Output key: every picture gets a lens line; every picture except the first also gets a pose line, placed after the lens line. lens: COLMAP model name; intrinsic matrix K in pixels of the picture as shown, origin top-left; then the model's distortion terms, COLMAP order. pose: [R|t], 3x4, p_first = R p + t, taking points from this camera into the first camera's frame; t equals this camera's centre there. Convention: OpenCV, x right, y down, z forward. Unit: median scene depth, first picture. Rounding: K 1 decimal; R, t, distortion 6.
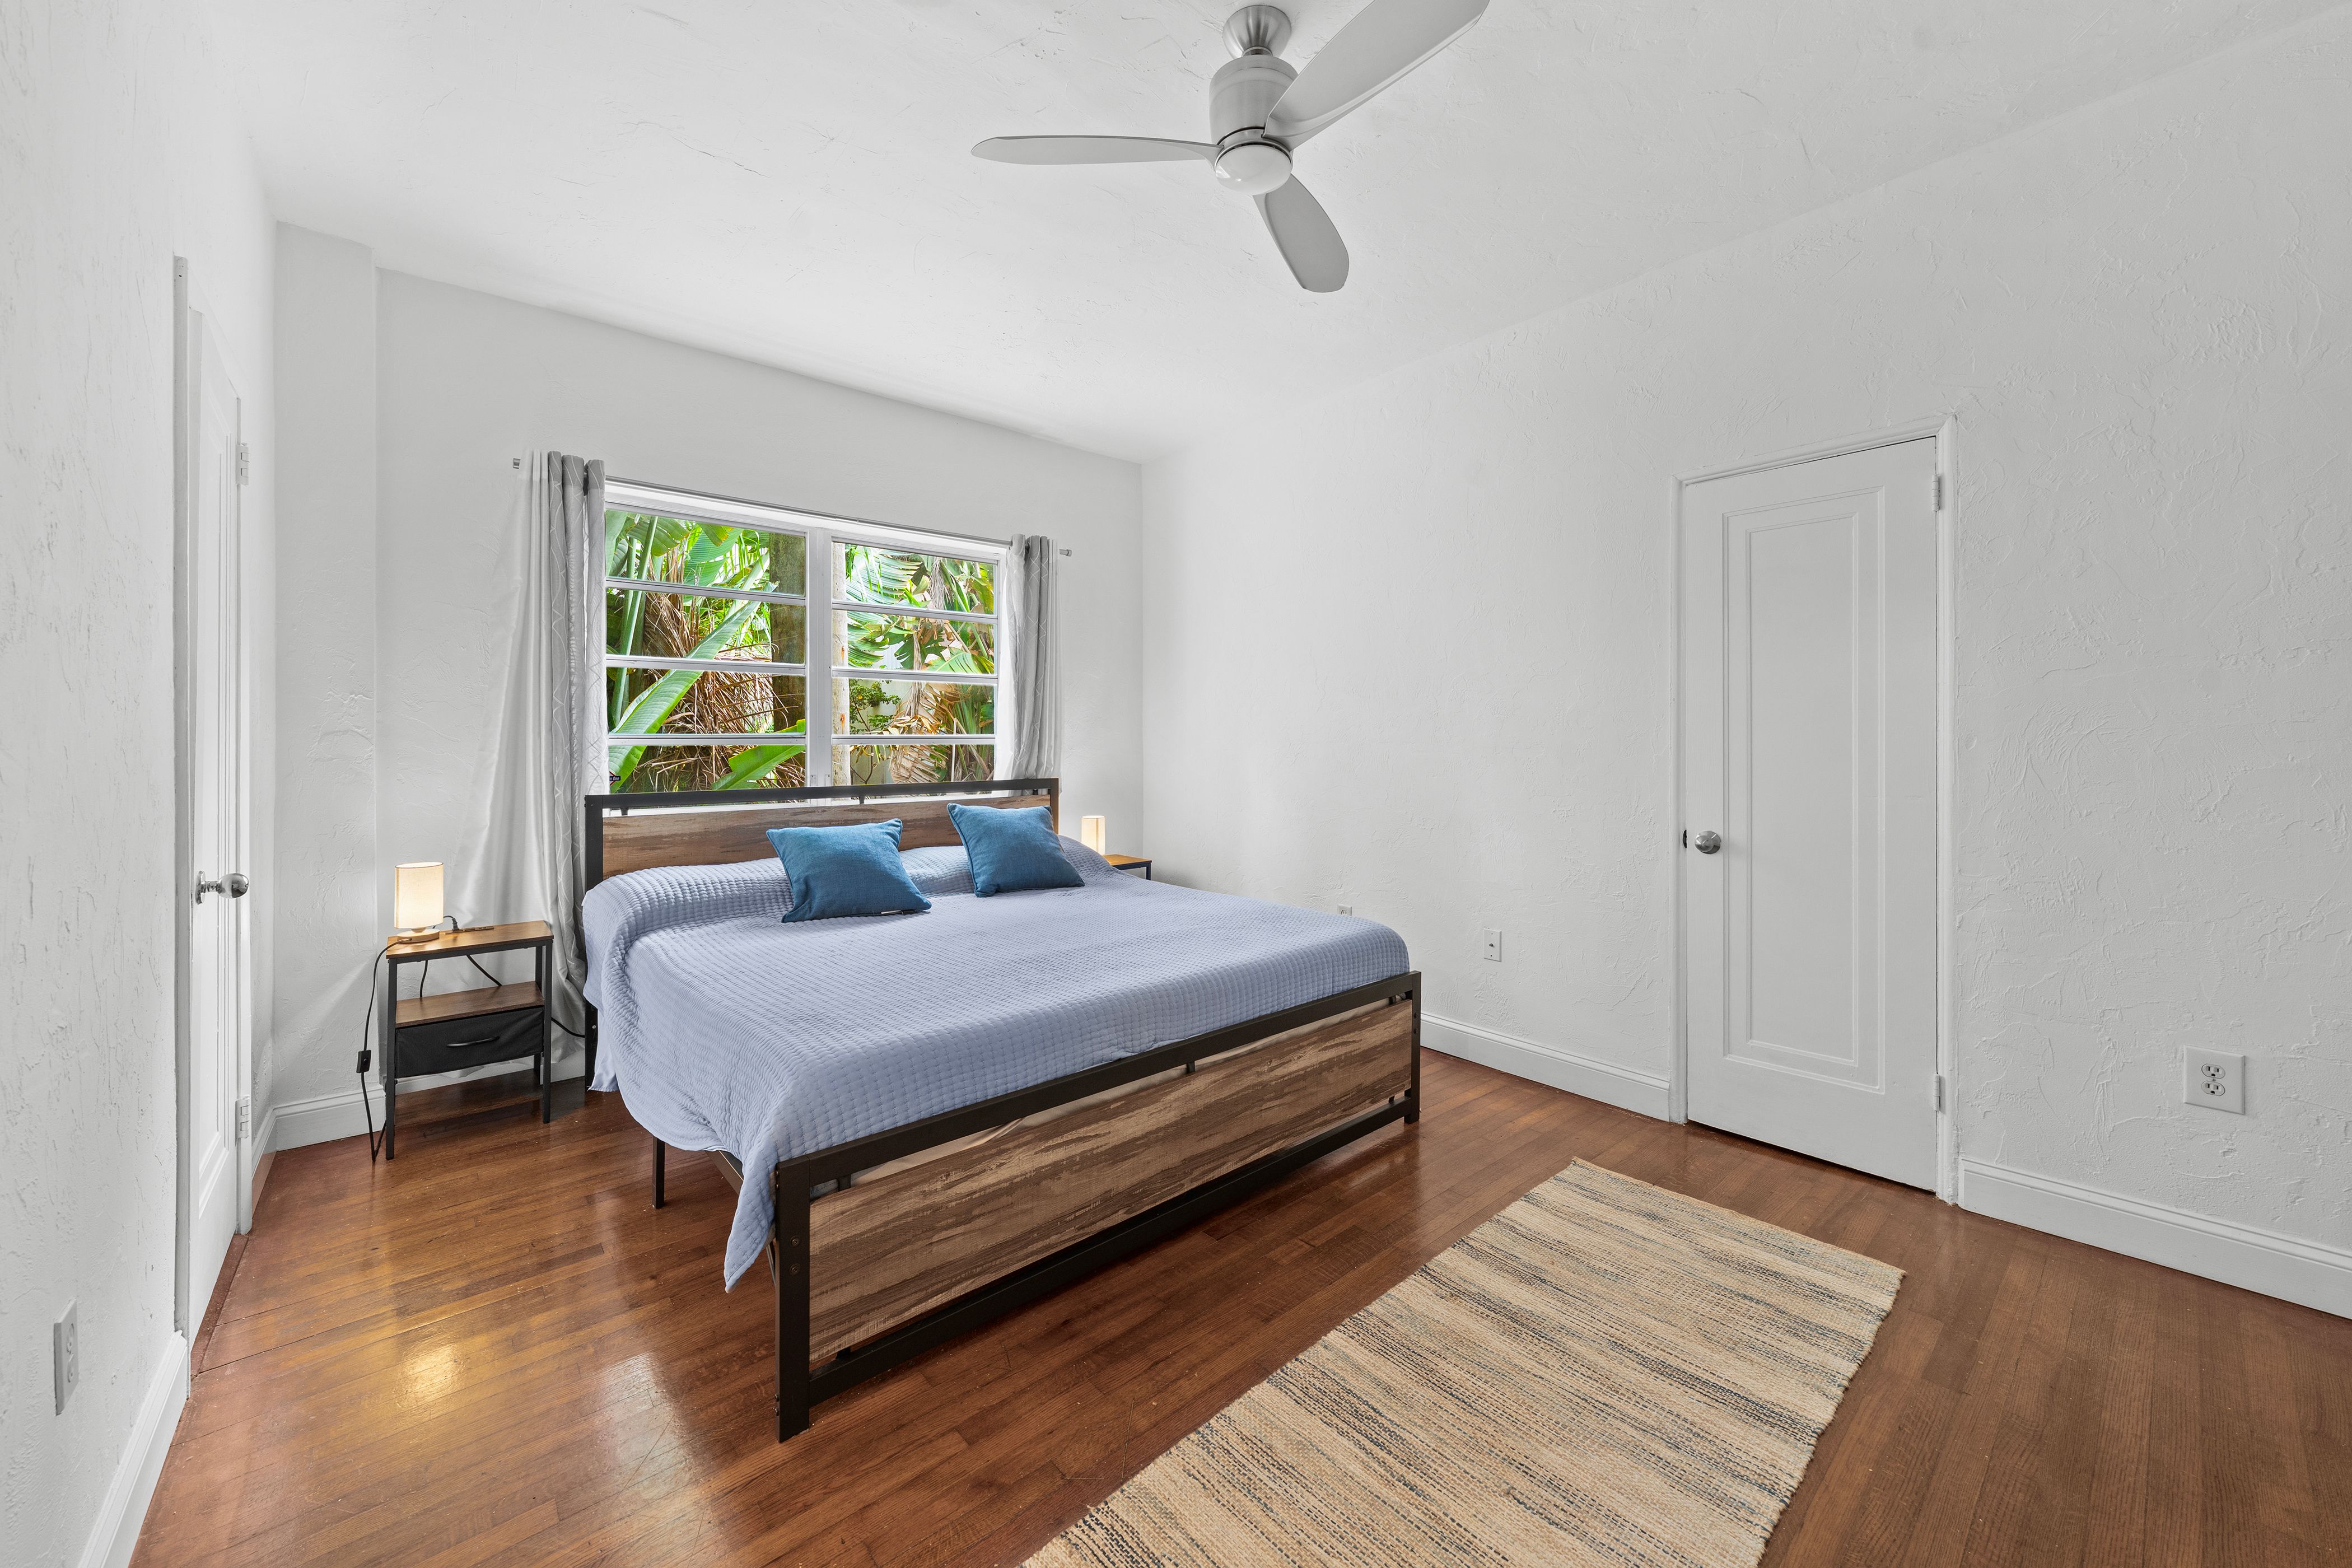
lens RADIAL K [[846.1, 0, 1182.0], [0, 846.1, 763.8], [0, 0, 1]] dist [-0.003200, 0.000412]
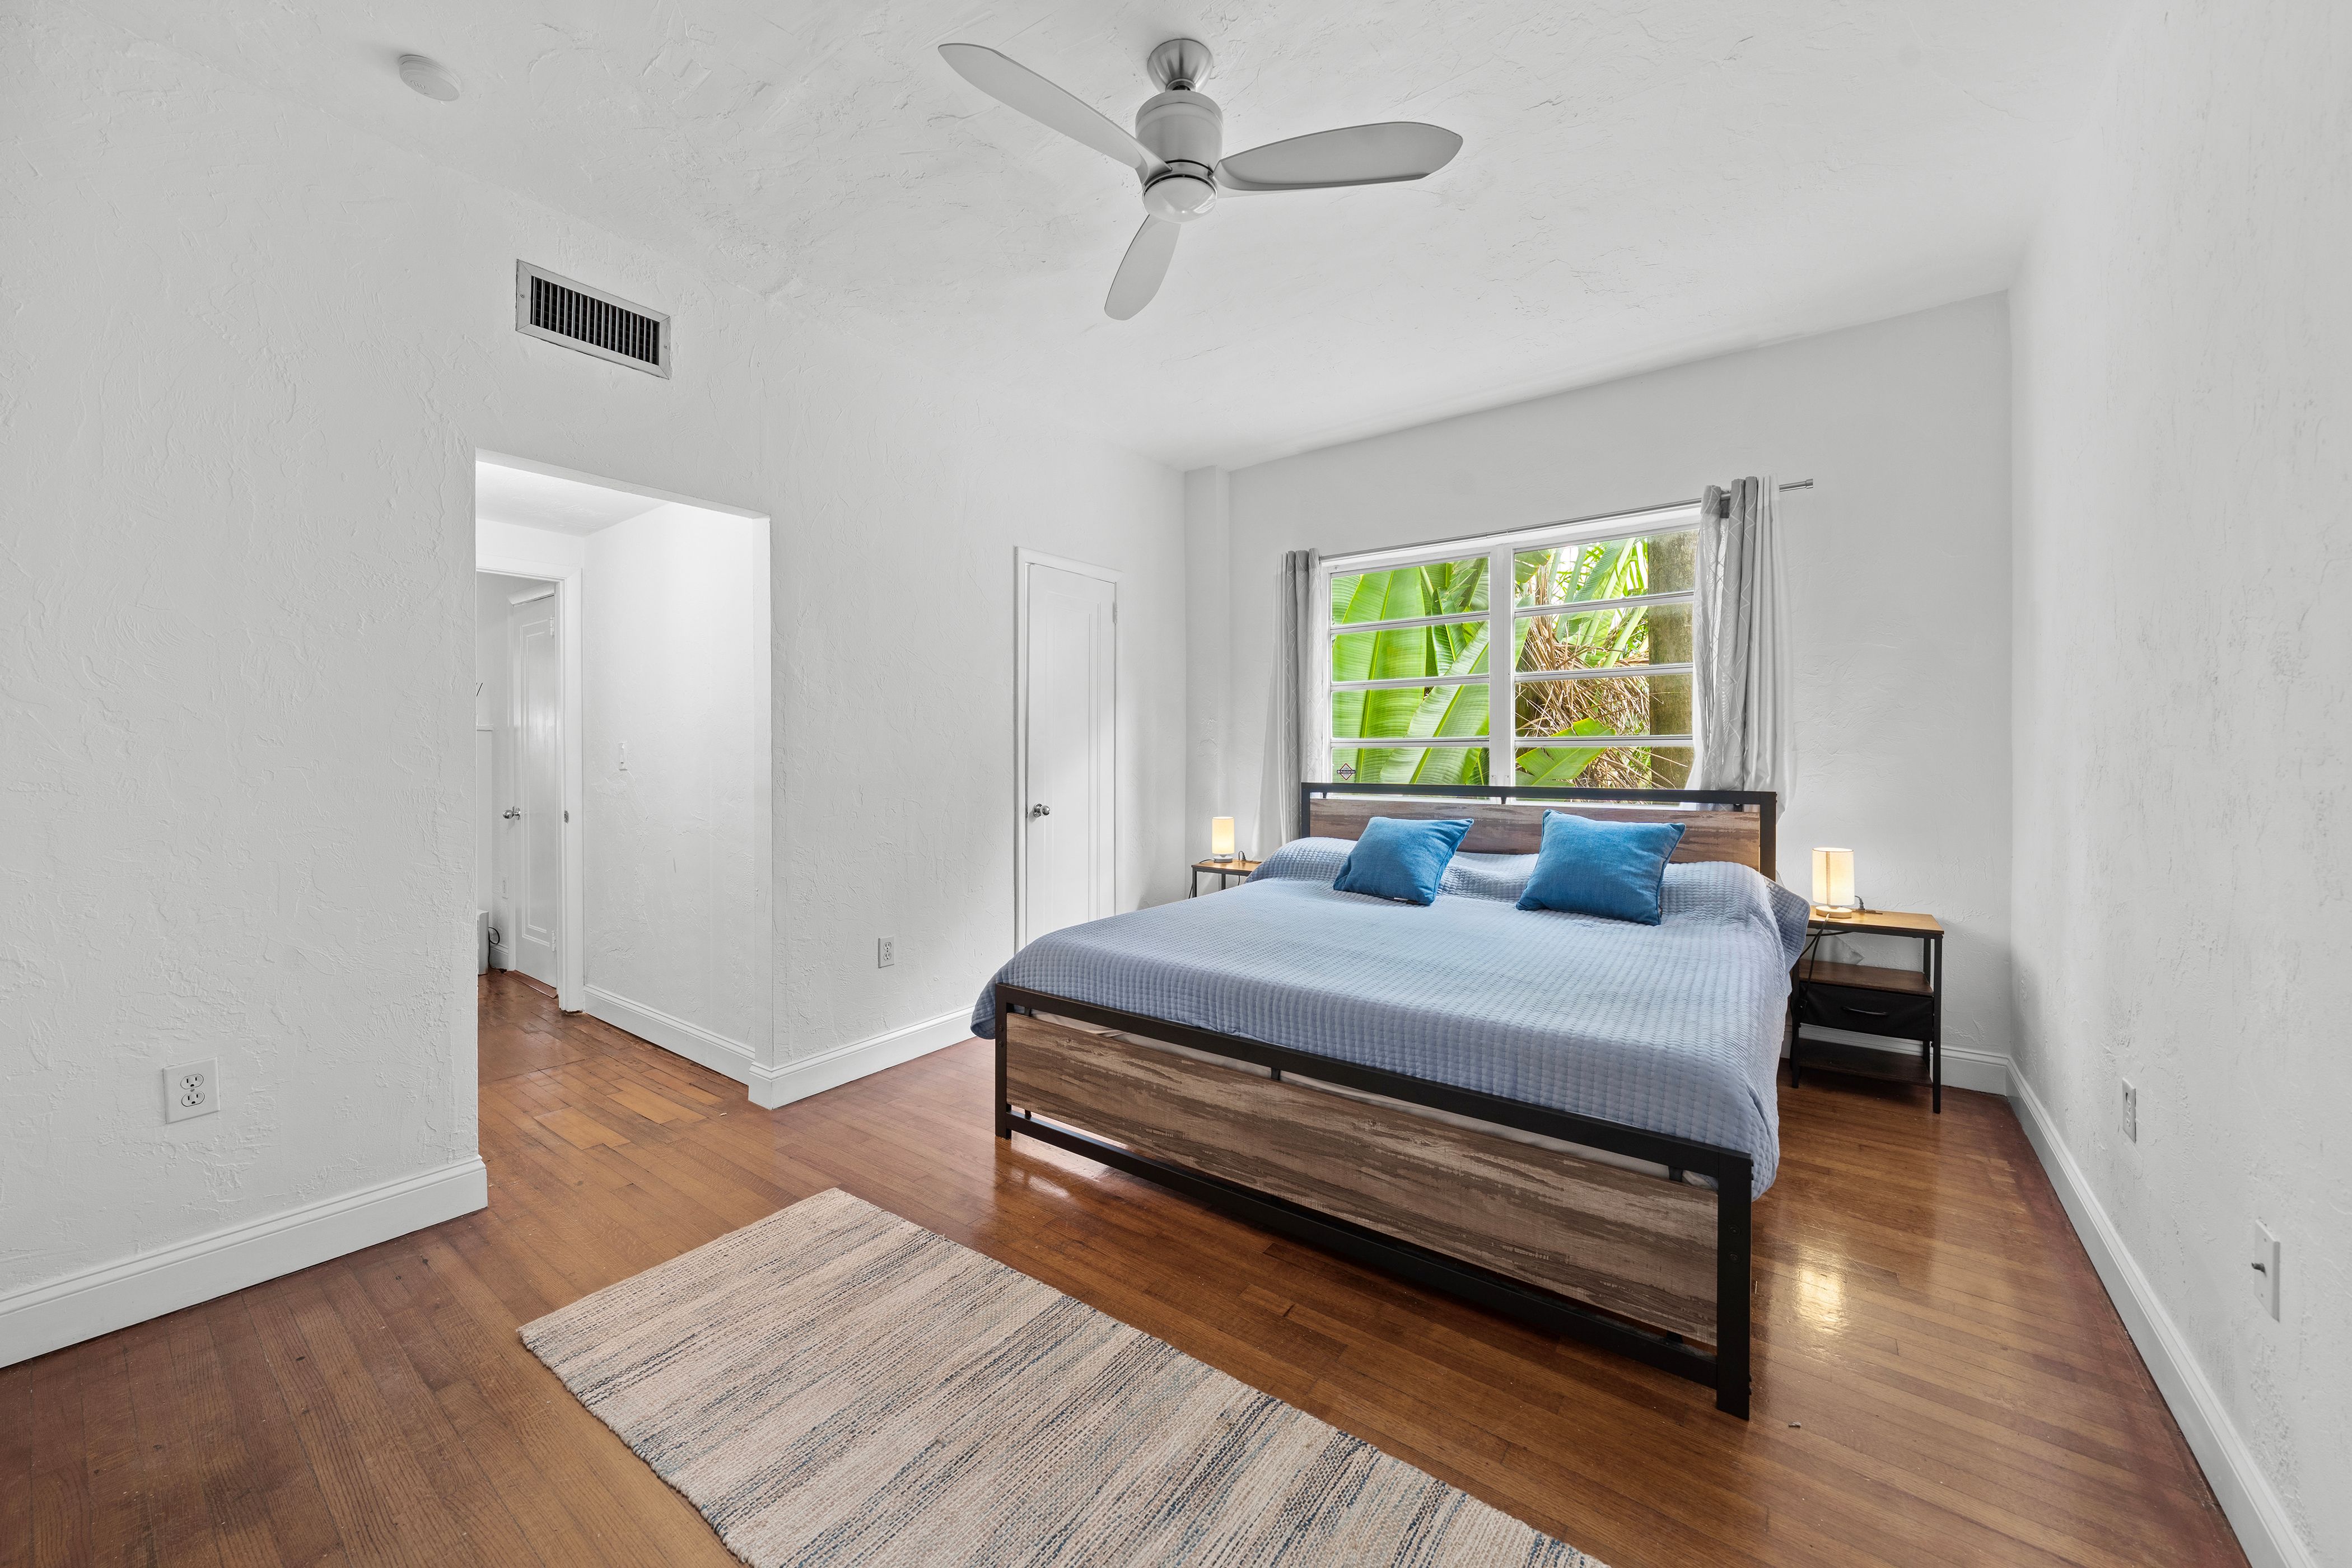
lens RADIAL K [[846.1, 0, 1182.6], [0, 846.1, 765.3], [0, 0, 1]] dist [-0.003200, 0.000412]
pose [[0.242689, 0.022860, -0.969835, 0.953057], [-0.018789, 0.999646, 0.018861, -0.022175], [0.969922, 0.013645, 0.243032, 0.653942]]
